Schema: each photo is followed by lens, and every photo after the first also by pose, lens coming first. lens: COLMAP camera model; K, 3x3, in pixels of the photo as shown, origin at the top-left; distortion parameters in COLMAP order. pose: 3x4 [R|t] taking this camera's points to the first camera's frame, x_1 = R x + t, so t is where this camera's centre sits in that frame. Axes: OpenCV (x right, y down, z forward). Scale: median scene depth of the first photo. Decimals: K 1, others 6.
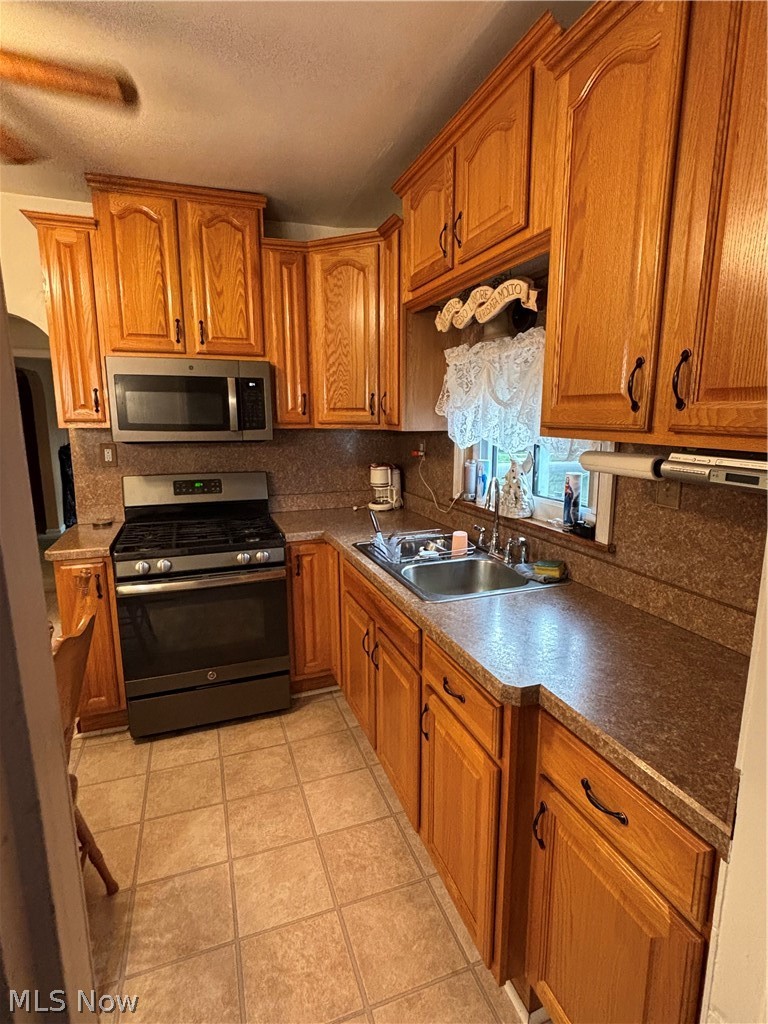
lens RADIAL K [[521.6, 0, 386.9], [0, 521.6, 511.9], [0, 0, 1]] dist [0.007007, -0.006750]
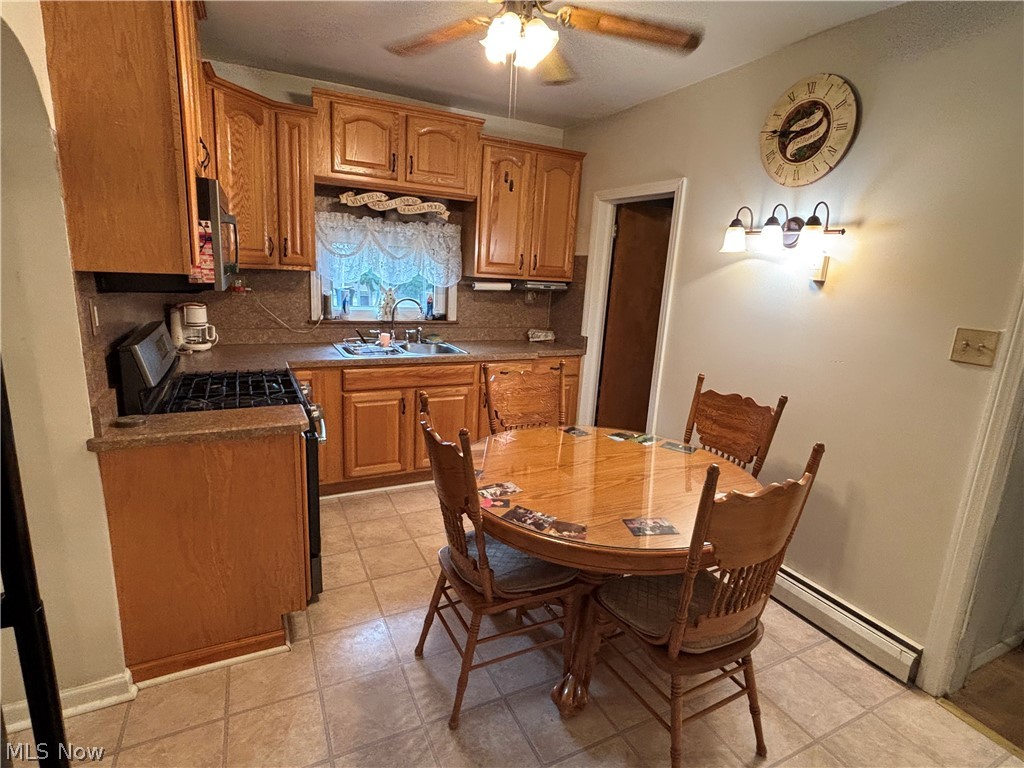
lens RADIAL K [[521.6, 0, 509.9], [0, 521.6, 381.3], [0, 0, 1]] dist [0.007007, -0.006750]
pose [[-0.105807, -0.218346, 0.970119, -1.377139], [0.127742, 0.964527, 0.231020, -0.130531], [-0.986148, 0.148368, -0.074162, 0.659328]]
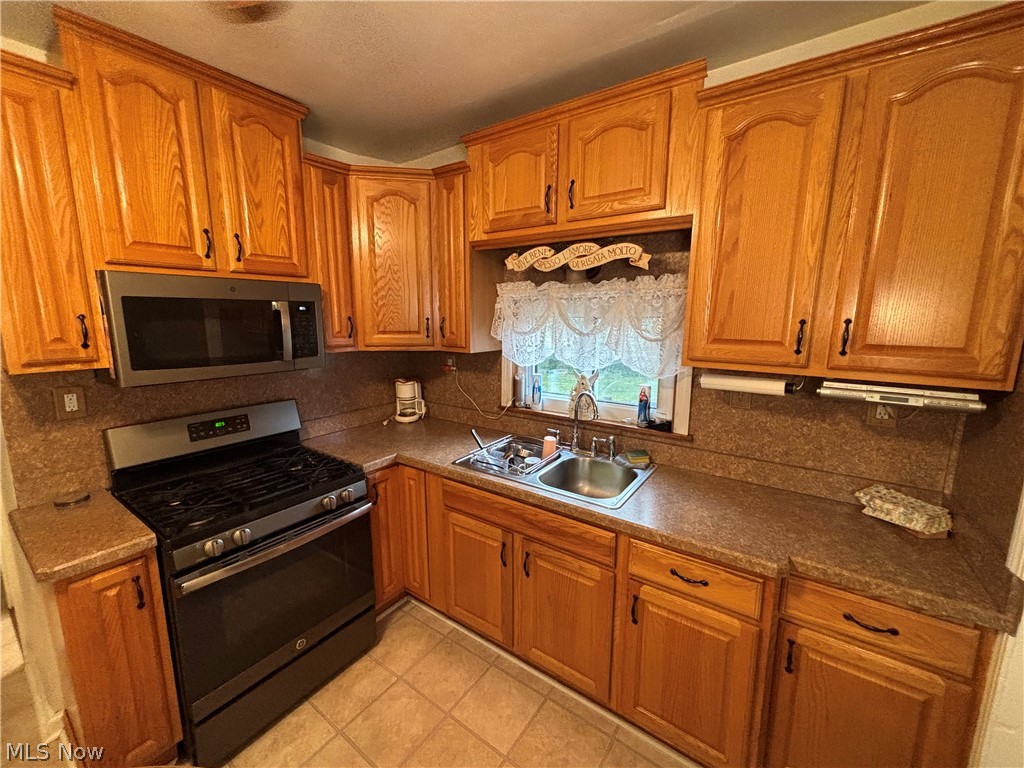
lens RADIAL K [[411.7, 0, 512.0], [0, 411.7, 381.7], [0, 0, 1]] dist [-0.000782, 0.001317]
pose [[0.824350, -0.087117, 0.559337, -0.399996], [0.098098, 0.995122, 0.010415, -0.095609], [-0.557516, 0.046284, 0.828875, 0.222057]]
